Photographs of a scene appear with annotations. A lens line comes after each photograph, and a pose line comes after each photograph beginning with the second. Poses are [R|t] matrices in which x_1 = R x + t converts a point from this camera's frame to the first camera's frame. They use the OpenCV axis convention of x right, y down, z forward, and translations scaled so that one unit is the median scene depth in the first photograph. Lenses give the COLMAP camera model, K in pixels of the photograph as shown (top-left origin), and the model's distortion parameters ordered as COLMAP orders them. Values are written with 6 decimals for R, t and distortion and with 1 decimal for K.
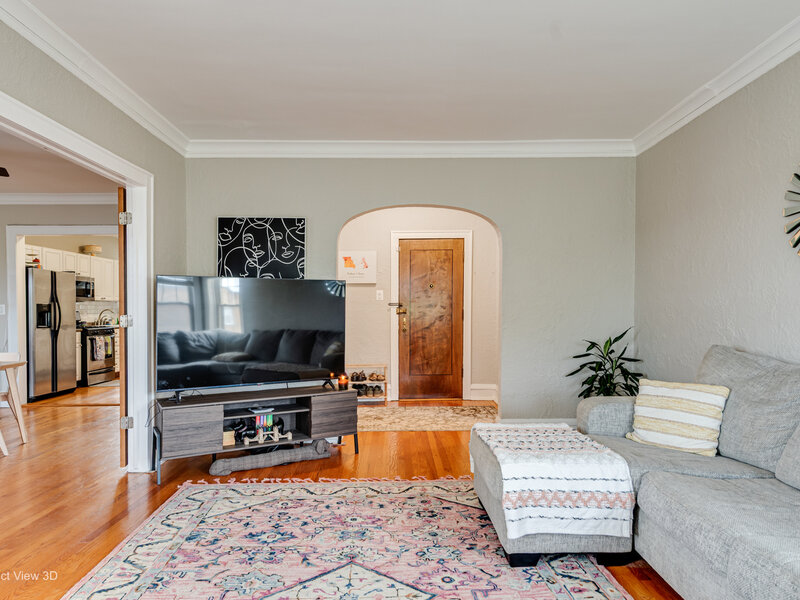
lens RADIAL K [[519.9, 0, 401.9], [0, 519.9, 303.5], [0, 0, 1]] dist [0.018275, -0.002084]
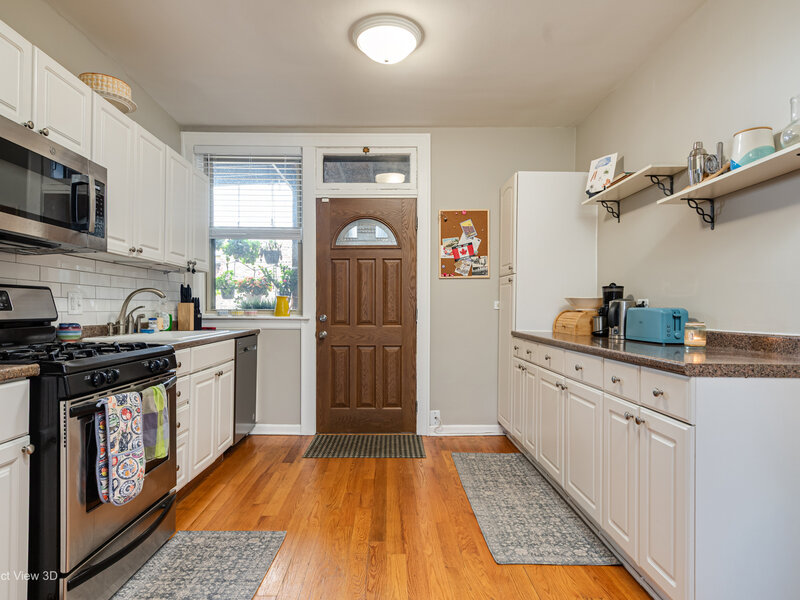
lens RADIAL K [[464.9, 0, 376.5], [0, 464.9, 311.8], [0, 0, 1]] dist [0.024194, -0.002581]
pose [[0.999264, 0.018251, -0.033747, -0.574172], [-0.017666, 0.999690, 0.017545, 0.027128], [0.034057, -0.016935, 0.999276, 0.996636]]
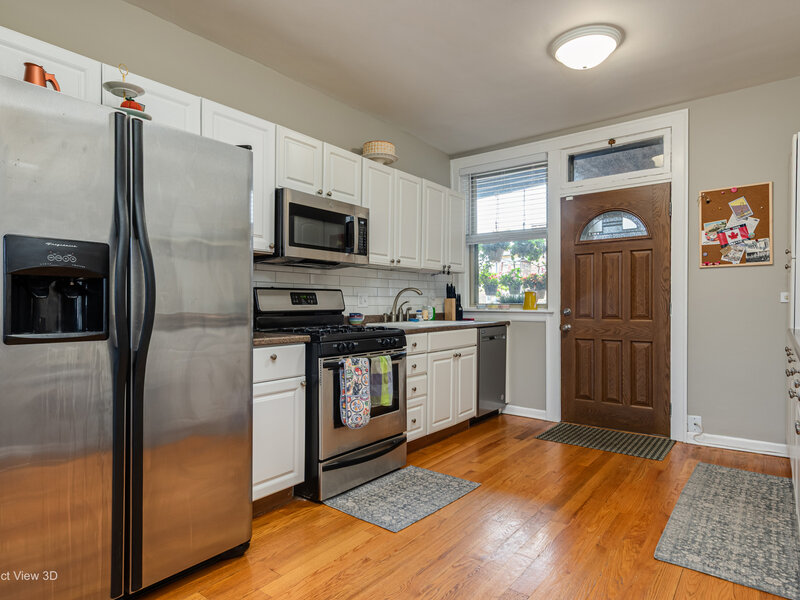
lens RADIAL K [[463.9, 0, 400.2], [0, 463.9, 306.0], [0, 0, 1]] dist [0.020243, -0.002806]
pose [[0.778518, 0.017842, -0.627369, -0.447329], [-0.003862, 0.999713, 0.023639, 0.025355], [0.627611, -0.015981, 0.778363, 0.965548]]
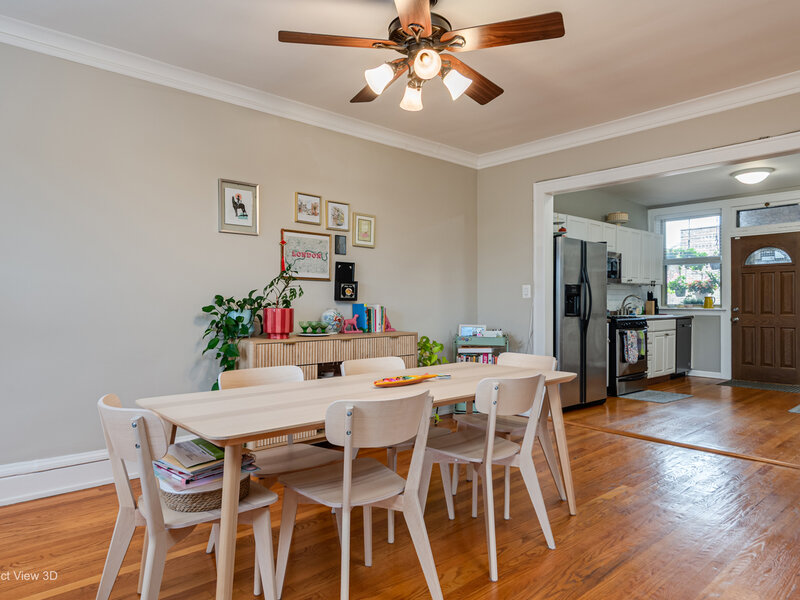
lens RADIAL K [[519.9, 0, 401.9], [0, 519.9, 303.5], [0, 0, 1]] dist [0.018275, -0.002084]
pose [[0.652591, 0.015499, -0.757552, -0.288491], [-0.001355, 0.999813, 0.019289, 0.014033], [0.757709, -0.011561, 0.652490, 0.341439]]
